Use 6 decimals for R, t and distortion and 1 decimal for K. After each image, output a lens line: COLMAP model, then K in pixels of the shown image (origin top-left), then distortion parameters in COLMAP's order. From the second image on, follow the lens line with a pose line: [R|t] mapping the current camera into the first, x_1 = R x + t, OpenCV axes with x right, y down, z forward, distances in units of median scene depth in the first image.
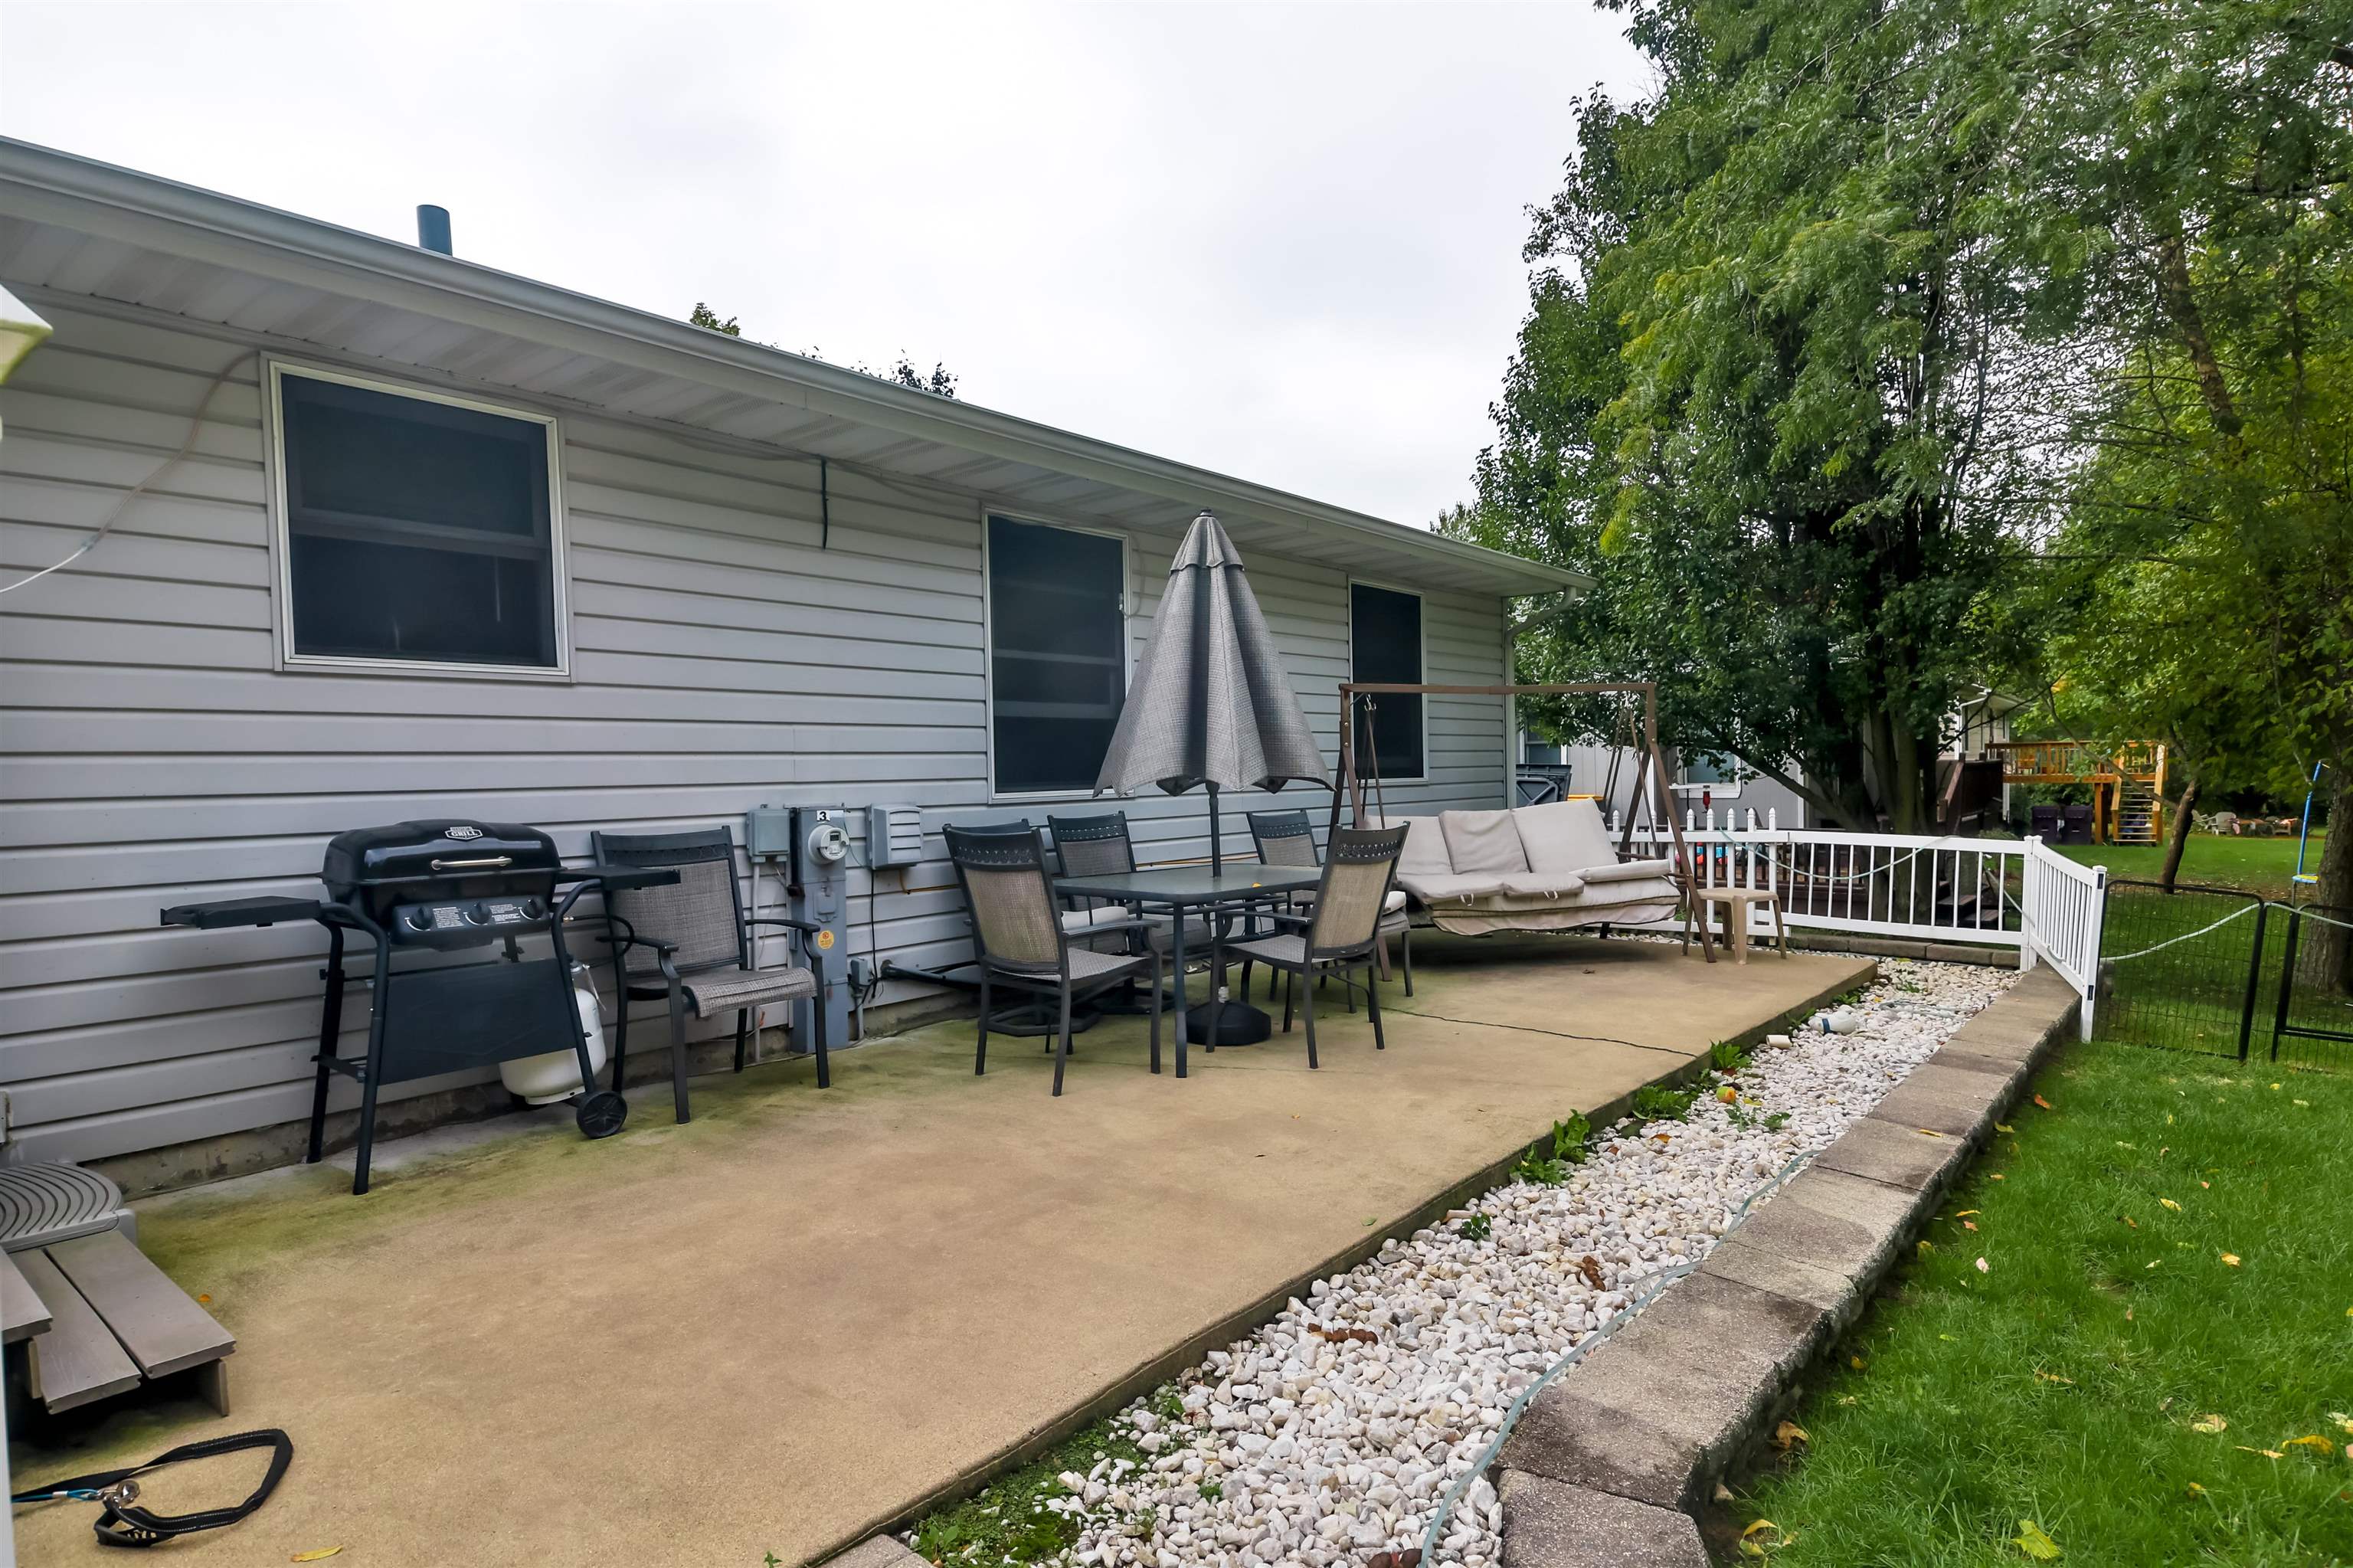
lens RADIAL K [[1257.7, 0, 1182.0], [0, 1257.7, 739.6], [0, 0, 1]] dist [0.070043, -0.055100]
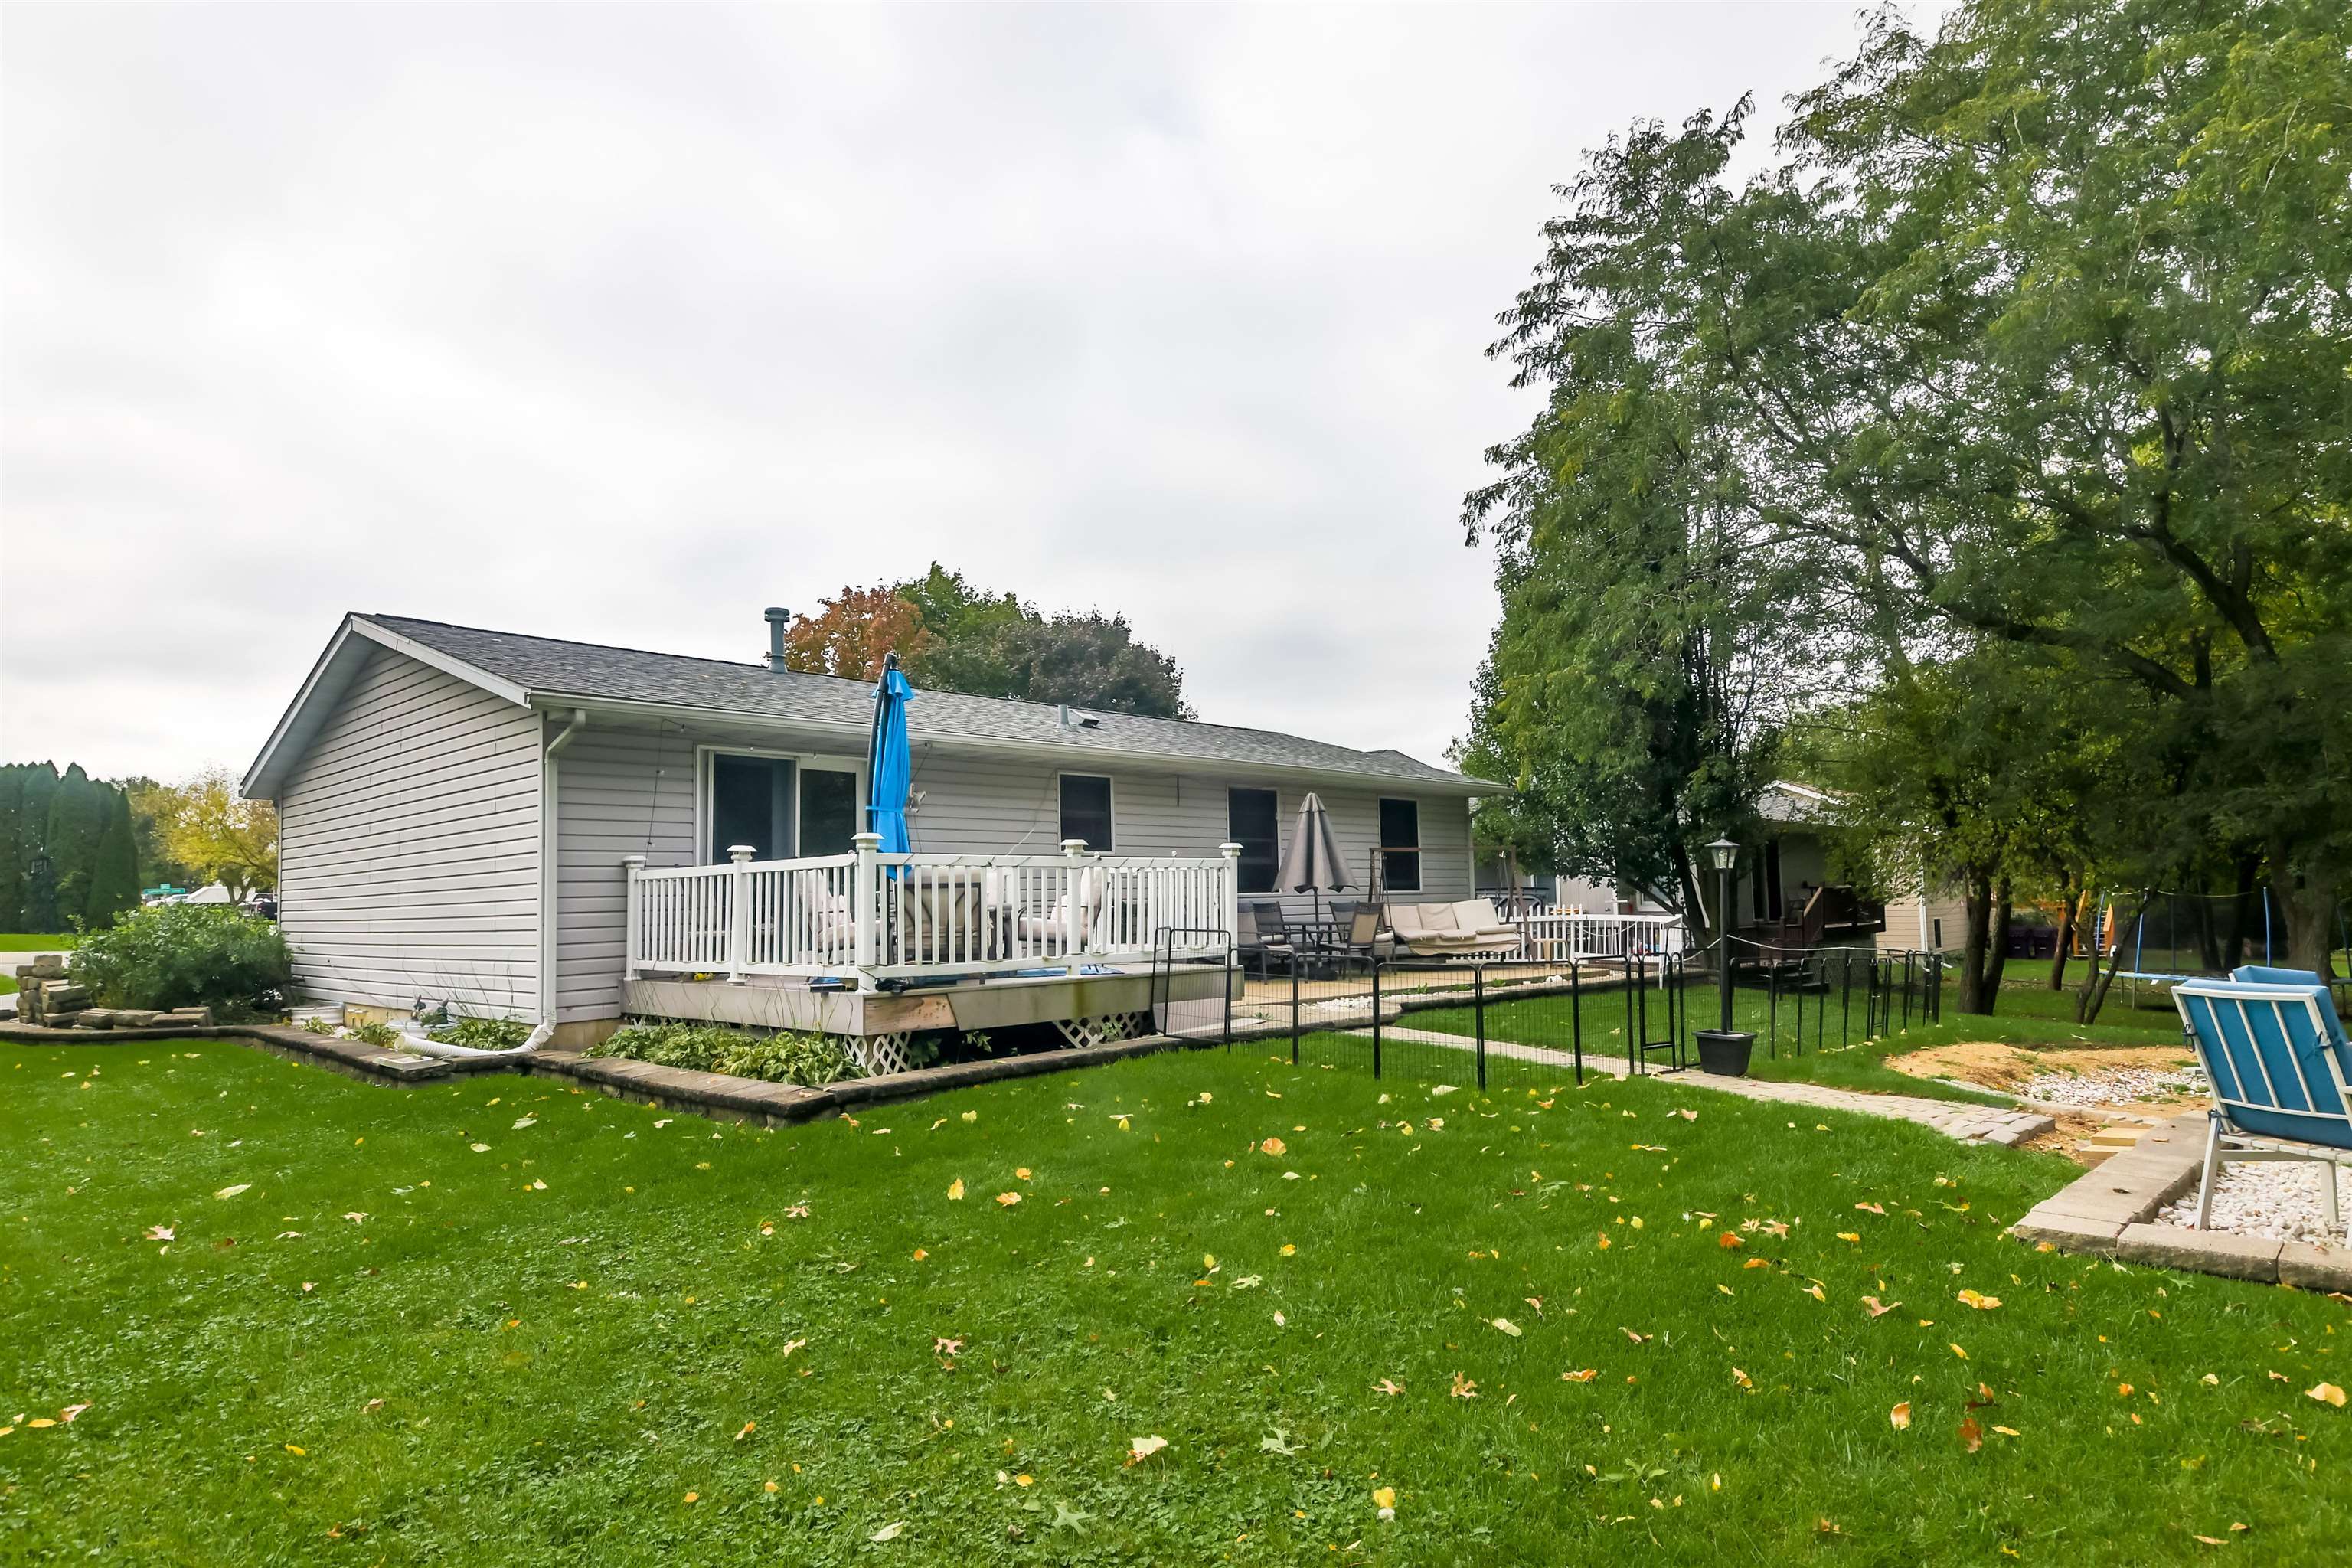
lens RADIAL K [[1296.9, 0, 1176.0], [0, 1296.9, 784.0], [0, 0, 1]] dist [0.013348, -0.000011]
pose [[0.997093, -0.011184, -0.075371, -0.052334], [0.005752, 0.997395, -0.071910, 0.008535], [0.075979, 0.071268, 0.994559, -1.532158]]
